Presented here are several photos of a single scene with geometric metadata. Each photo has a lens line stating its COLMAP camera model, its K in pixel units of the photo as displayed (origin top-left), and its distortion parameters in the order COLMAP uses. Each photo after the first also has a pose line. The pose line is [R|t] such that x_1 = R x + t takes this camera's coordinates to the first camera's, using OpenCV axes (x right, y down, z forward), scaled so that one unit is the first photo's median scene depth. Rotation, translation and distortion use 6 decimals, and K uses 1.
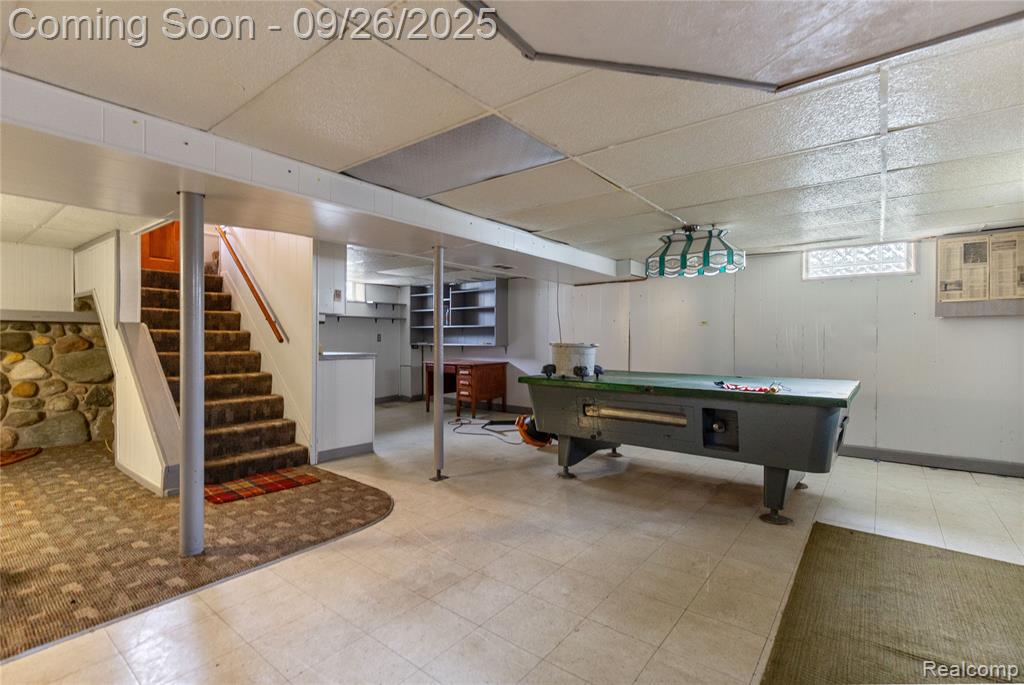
lens RADIAL K [[471.4, 0, 519.1], [0, 471.4, 340.7], [0, 0, 1]] dist [0.007339, -0.001452]
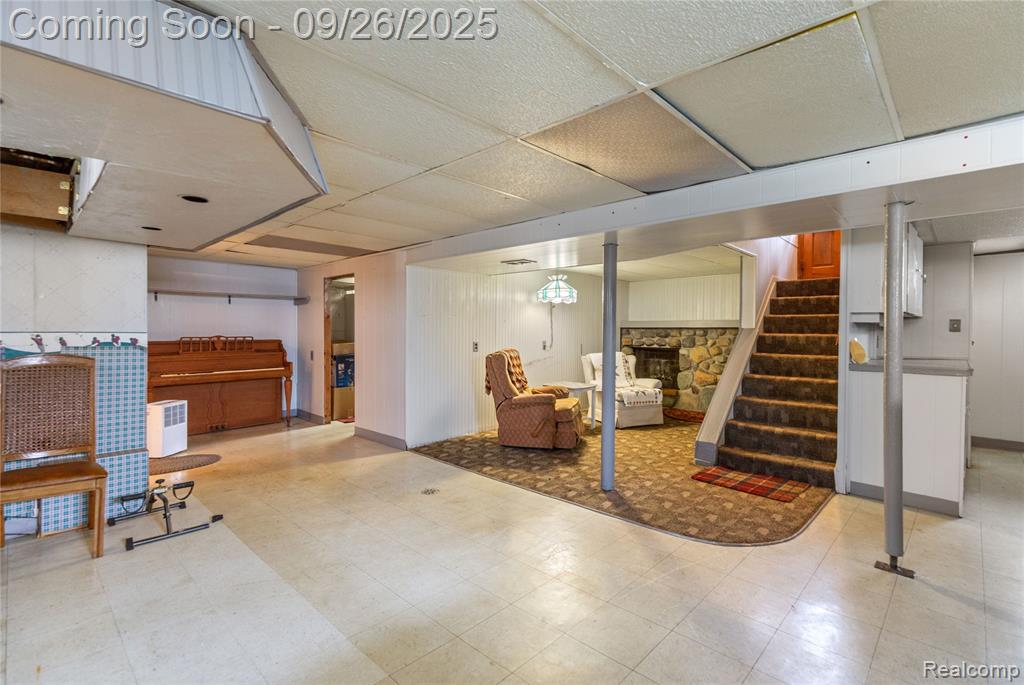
lens RADIAL K [[471.4, 0, 517.9], [0, 471.4, 337.7], [0, 0, 1]] dist [0.007339, -0.001452]
pose [[-0.102736, 0.007537, -0.994680, 0.475852], [-0.009156, 0.999922, 0.008522, -0.018351], [0.994667, 0.009983, -0.102659, 0.520893]]
